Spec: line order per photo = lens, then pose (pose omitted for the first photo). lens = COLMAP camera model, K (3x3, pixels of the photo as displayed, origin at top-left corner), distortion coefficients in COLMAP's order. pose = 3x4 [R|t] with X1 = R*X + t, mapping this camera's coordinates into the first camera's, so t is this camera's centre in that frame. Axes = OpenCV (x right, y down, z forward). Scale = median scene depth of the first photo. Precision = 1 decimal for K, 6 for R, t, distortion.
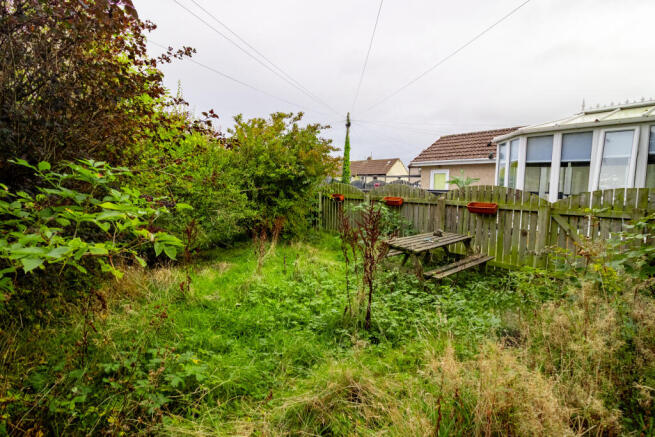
lens RADIAL K [[308.3, 0, 327.5], [0, 308.3, 218.5], [0, 0, 1]] dist [0.000679, -0.000019]
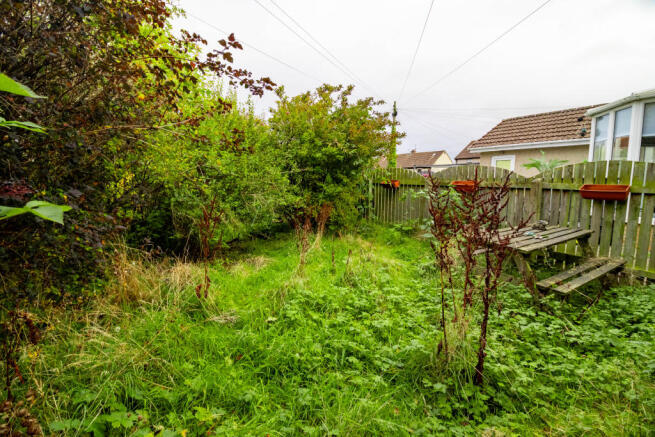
lens RADIAL K [[308.3, 0, 327.5], [0, 308.3, 218.5], [0, 0, 1]] dist [0.000679, -0.000019]
pose [[0.989891, 0.011904, -0.141327, -0.037442], [-0.008355, 0.999635, 0.025676, 0.014869], [0.141581, -0.024236, 0.989630, 0.190372]]
